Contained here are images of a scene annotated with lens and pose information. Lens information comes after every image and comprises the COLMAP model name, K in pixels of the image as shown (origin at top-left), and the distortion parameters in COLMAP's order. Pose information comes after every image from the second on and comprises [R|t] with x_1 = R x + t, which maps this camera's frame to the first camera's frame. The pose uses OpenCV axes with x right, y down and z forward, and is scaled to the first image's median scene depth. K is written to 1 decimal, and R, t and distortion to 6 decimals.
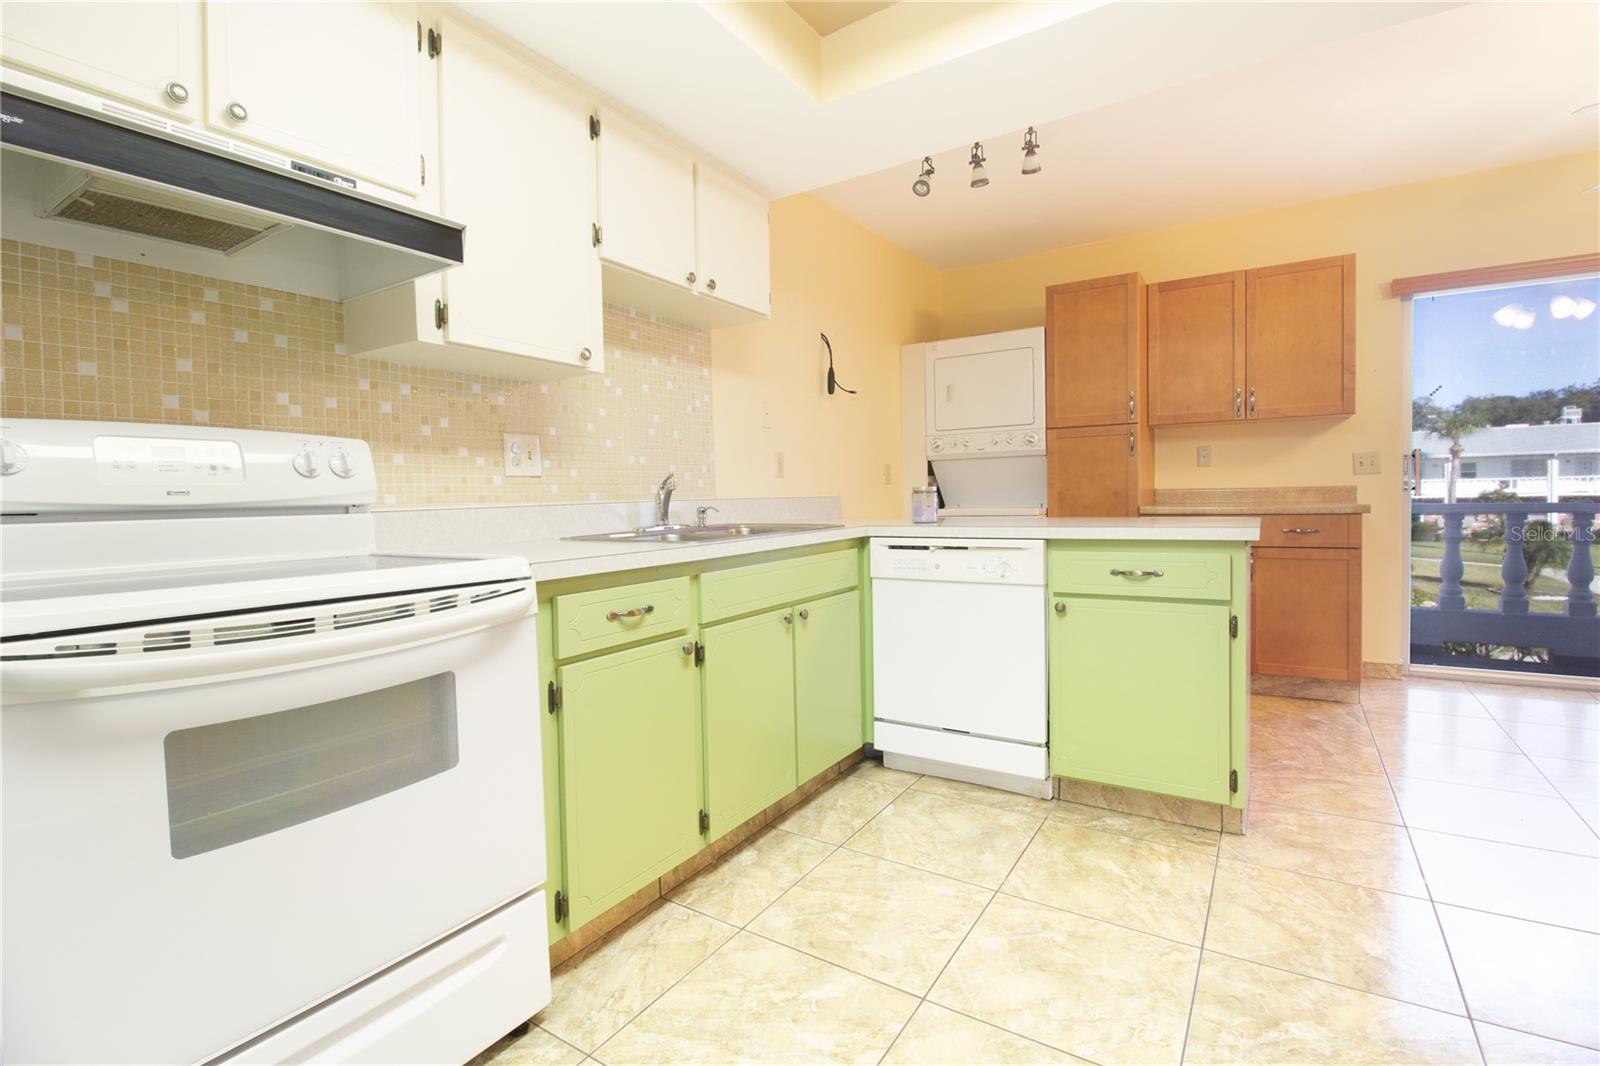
lens RADIAL K [[738.7, 0, 803.3], [0, 738.7, 519.0], [0, 0, 1]] dist [0.001570, -0.014567]
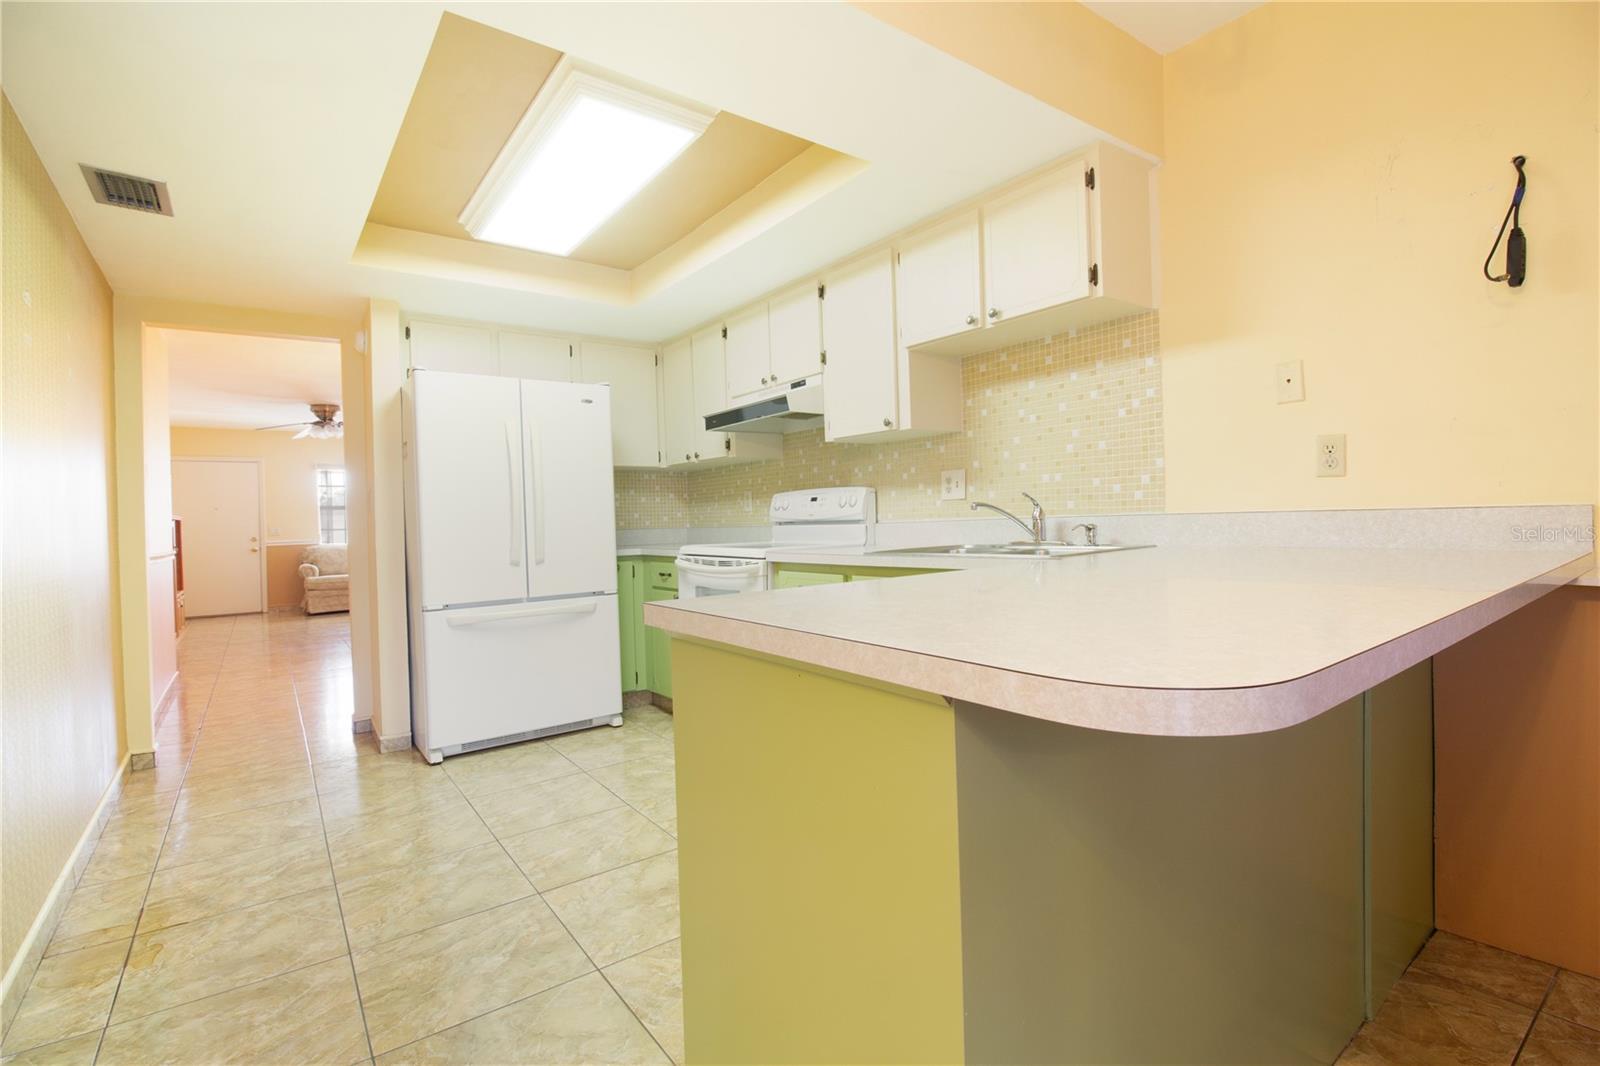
lens RADIAL K [[738.7, 0, 803.3], [0, 738.7, 519.0], [0, 0, 1]] dist [0.001570, -0.014567]
pose [[-0.359108, 0.032266, -0.932738, 1.112761], [0.008767, 0.999475, 0.031199, -0.071464], [0.933255, 0.003026, -0.359202, 1.312530]]
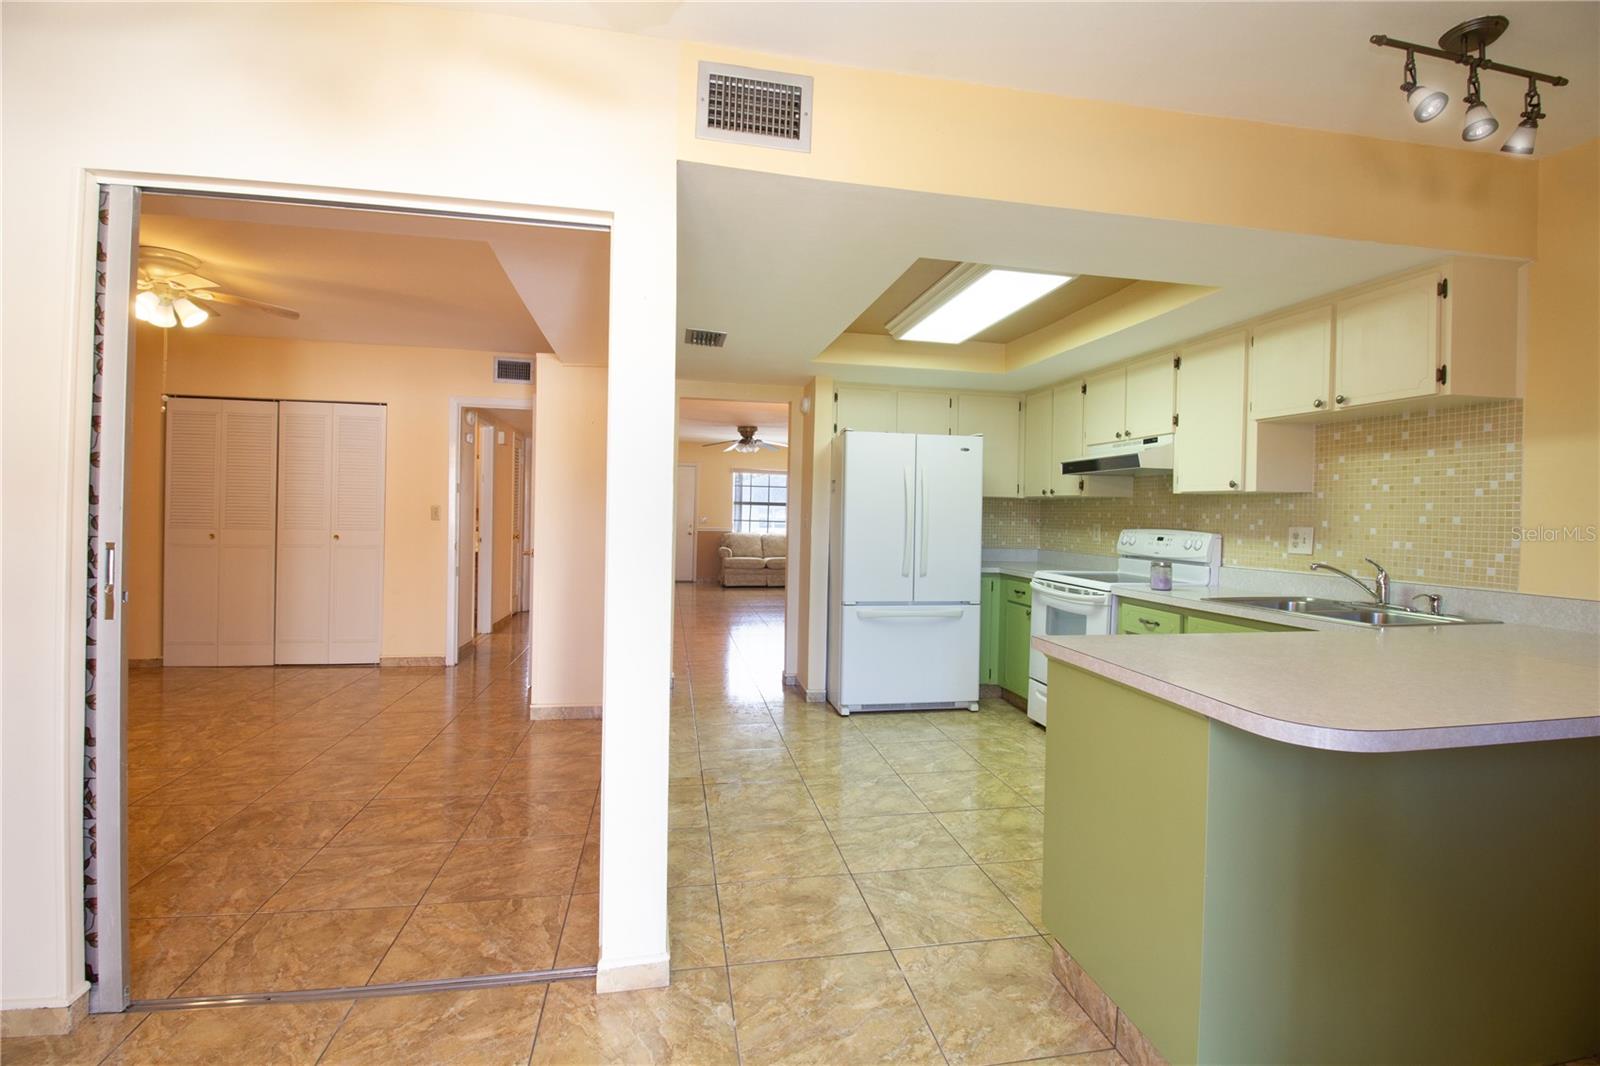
lens RADIAL K [[738.7, 0, 803.3], [0, 738.7, 519.0], [0, 0, 1]] dist [0.001570, -0.014567]
pose [[-0.728823, 0.010855, -0.684617, 1.519190], [-0.027641, 0.998593, 0.045260, -0.182319], [0.684144, 0.051910, -0.727497, 1.489316]]
